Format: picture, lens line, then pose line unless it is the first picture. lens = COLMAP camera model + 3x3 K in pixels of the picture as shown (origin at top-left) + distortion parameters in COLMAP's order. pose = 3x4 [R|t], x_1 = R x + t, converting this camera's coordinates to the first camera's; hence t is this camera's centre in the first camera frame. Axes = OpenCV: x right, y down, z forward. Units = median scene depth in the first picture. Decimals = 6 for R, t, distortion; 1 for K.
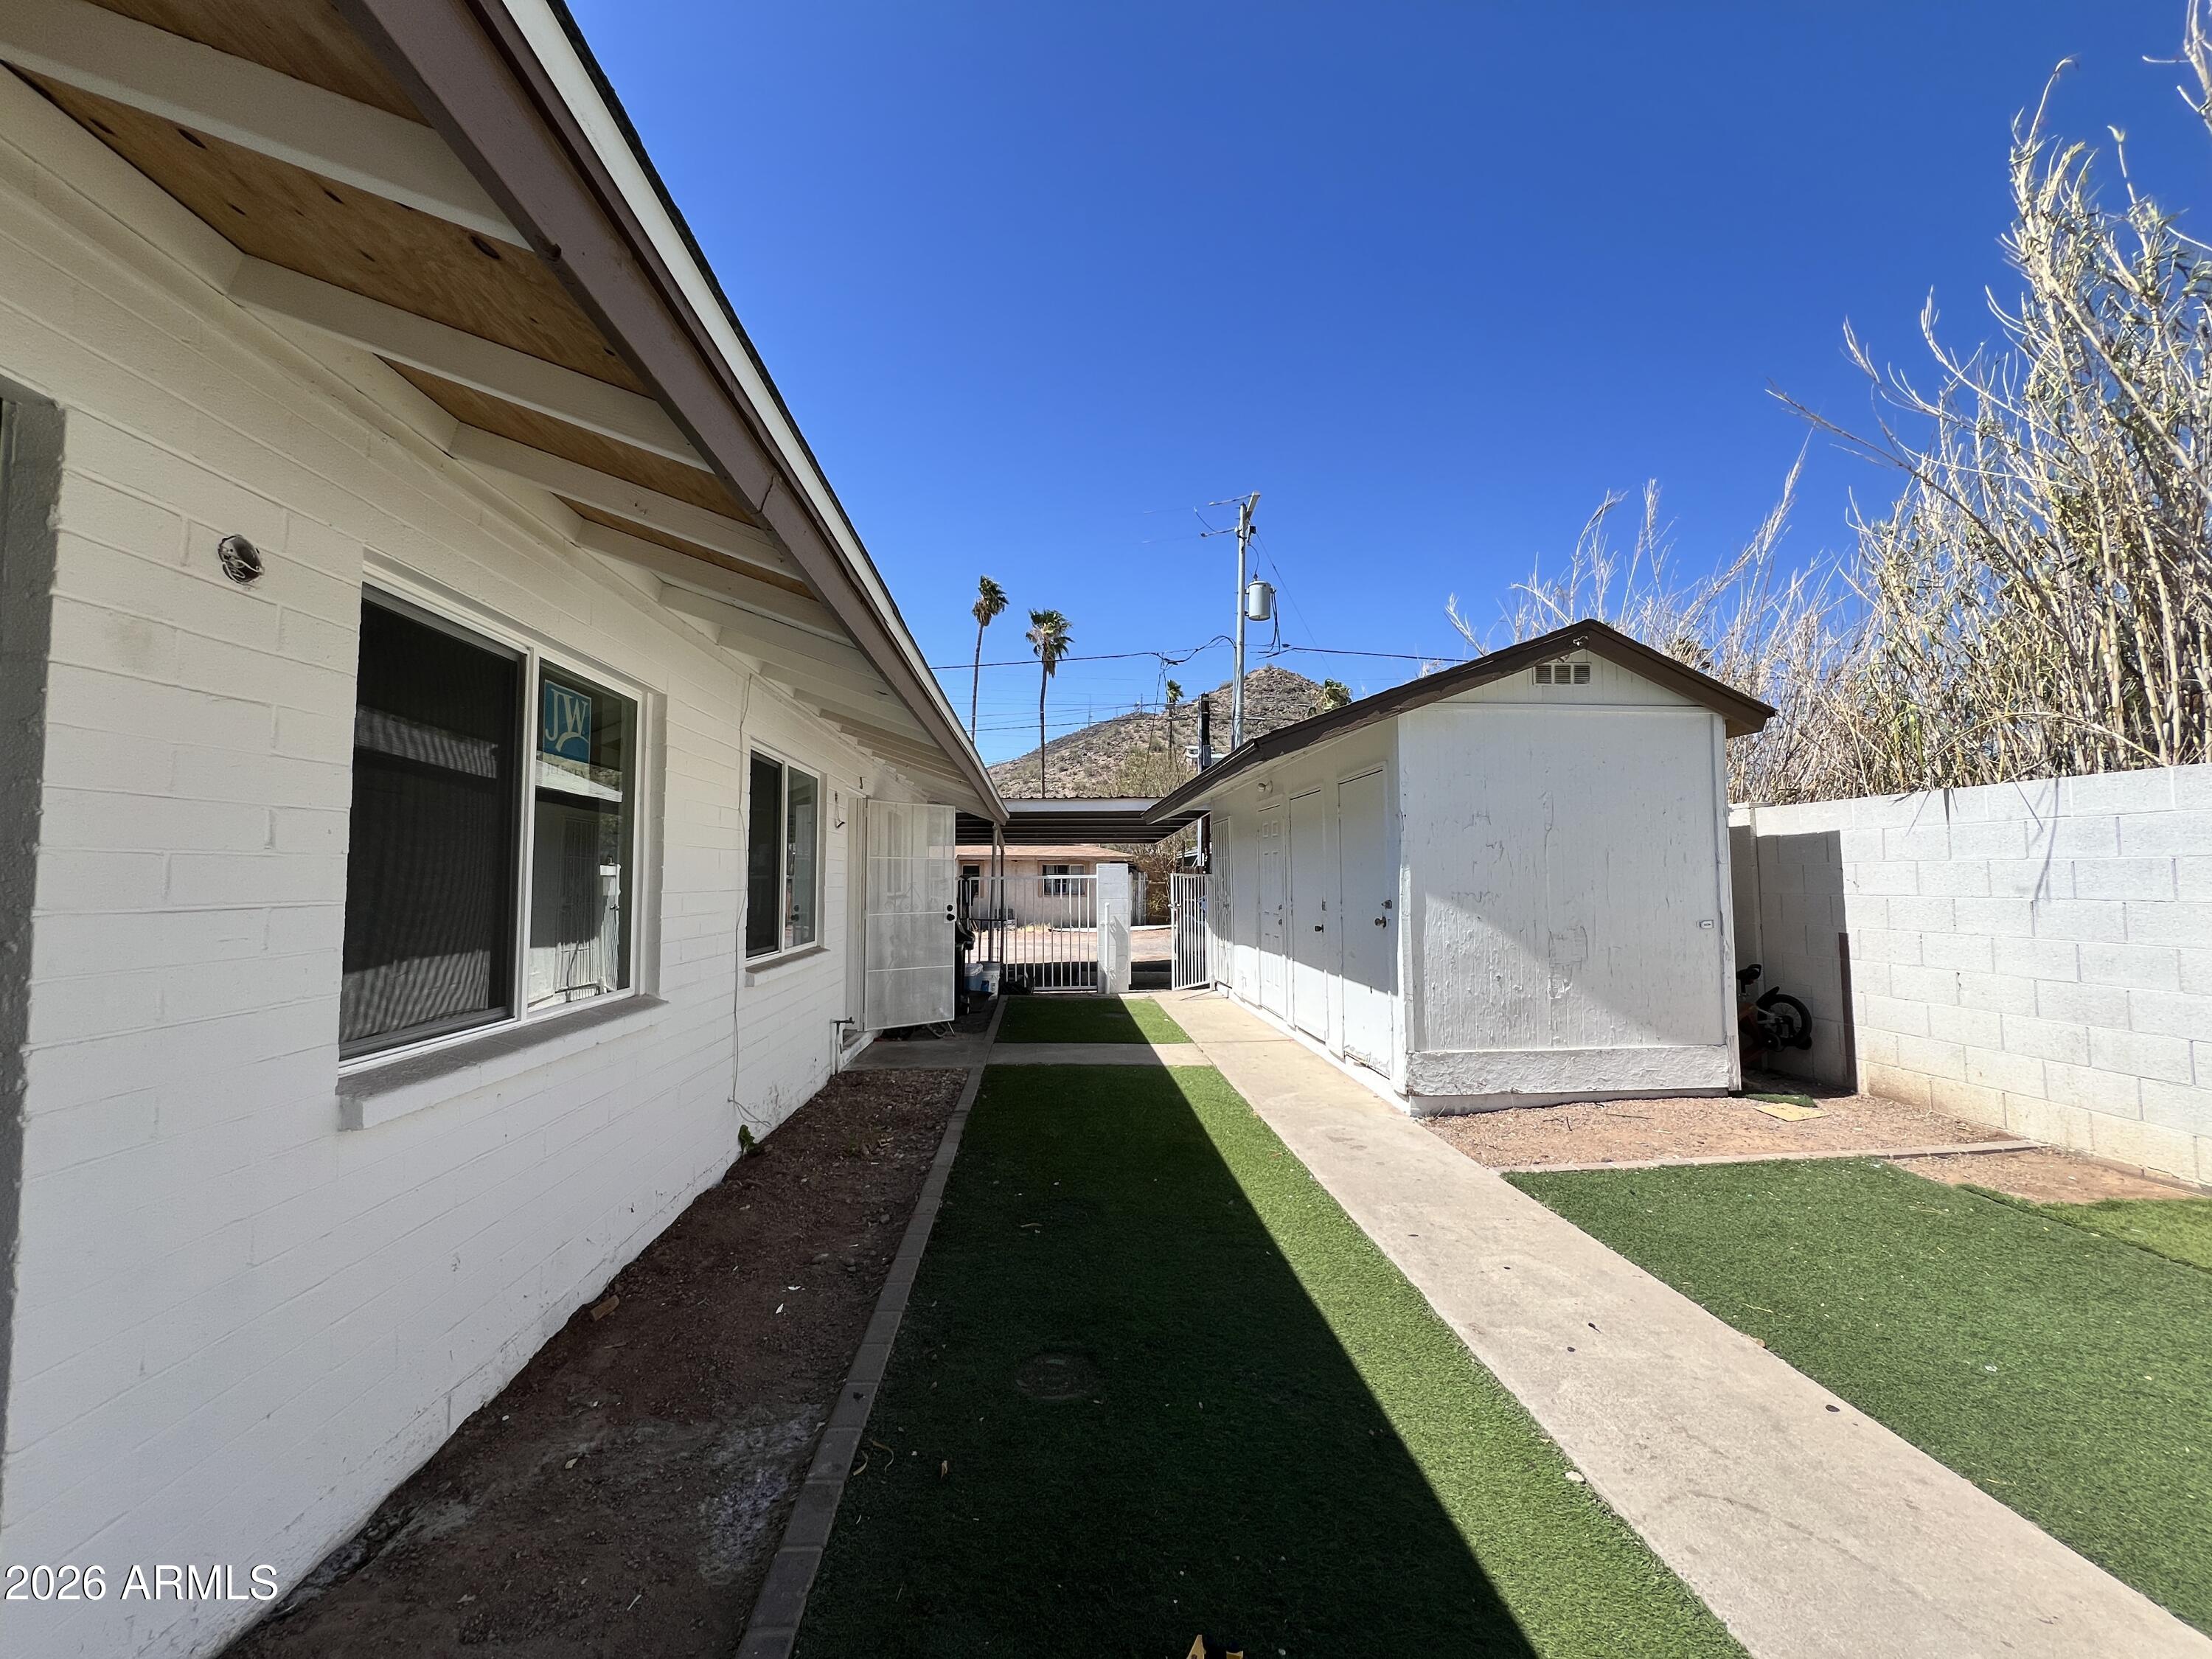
lens RADIAL K [[886.2, 0, 1099.5], [0, 886.2, 831.8], [0, 0, 1]] dist [0.001445, -0.000565]
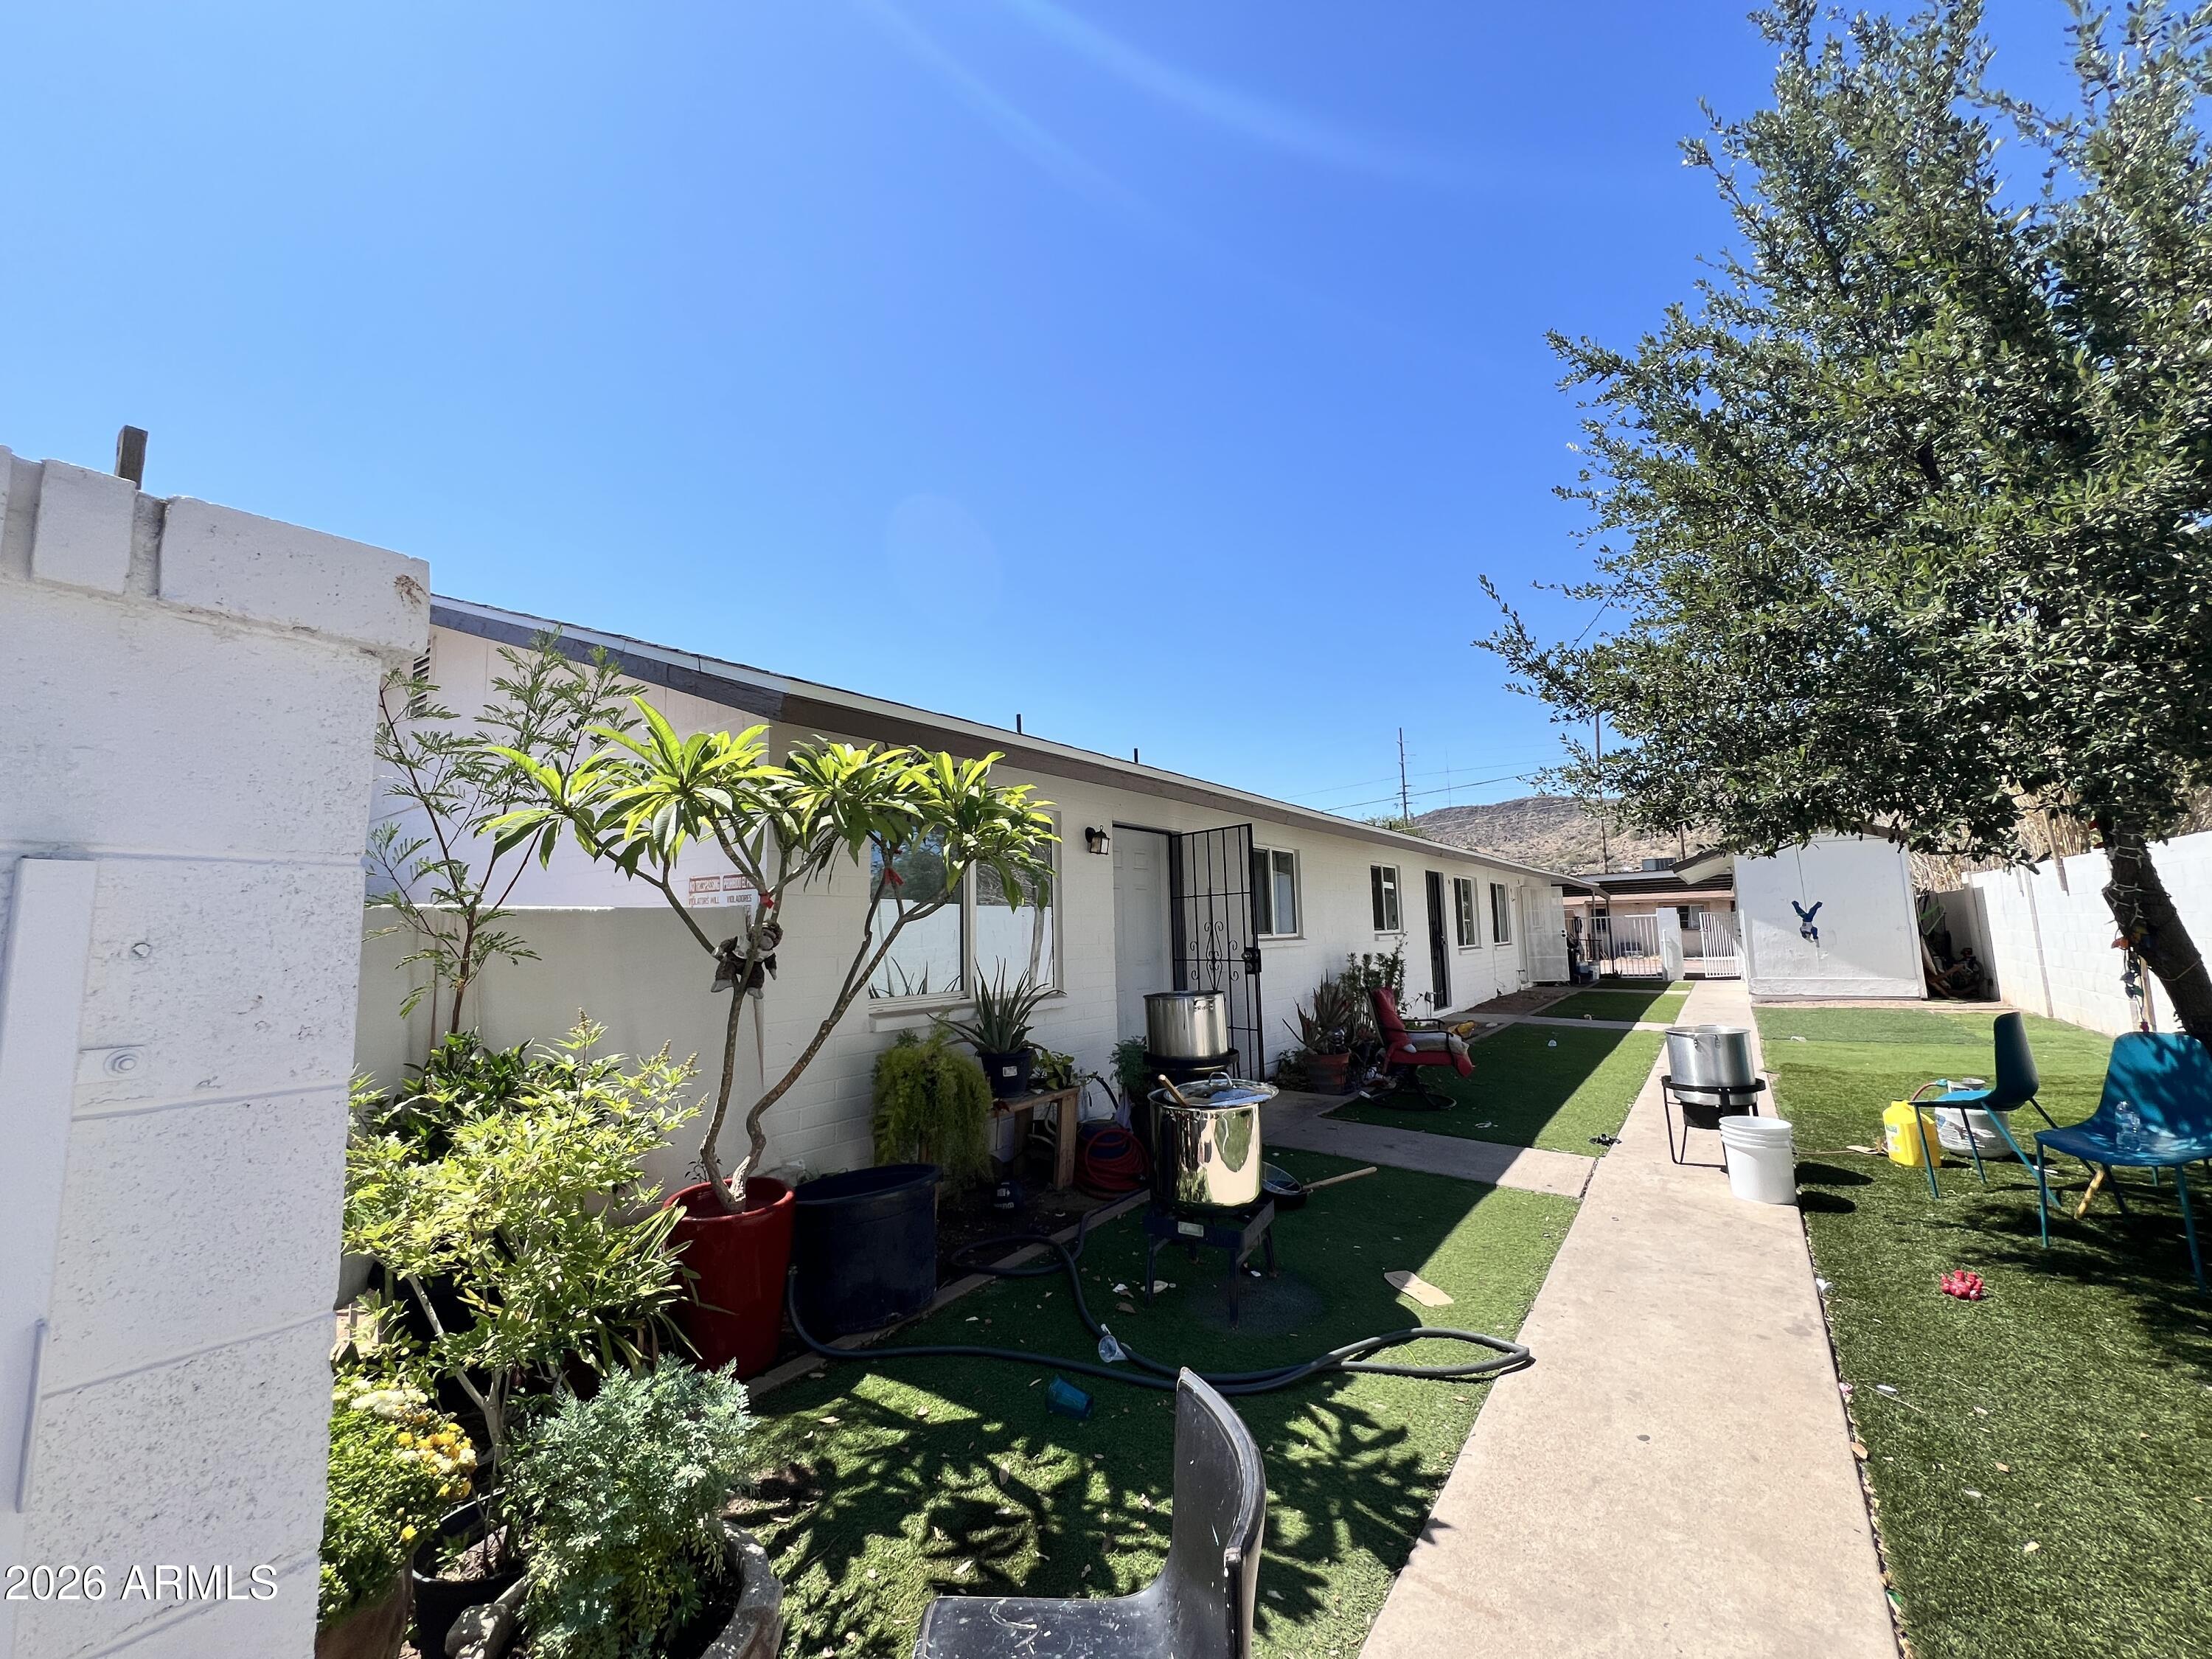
lens RADIAL K [[886.2, 0, 1108.7], [0, 886.2, 834.1], [0, 0, 1]] dist [0.001445, -0.000565]
pose [[0.782279, -0.087312, -0.616779, 0.233241], [0.060576, 0.996098, -0.064179, -0.058408], [0.619976, 0.012844, 0.784516, -1.028704]]
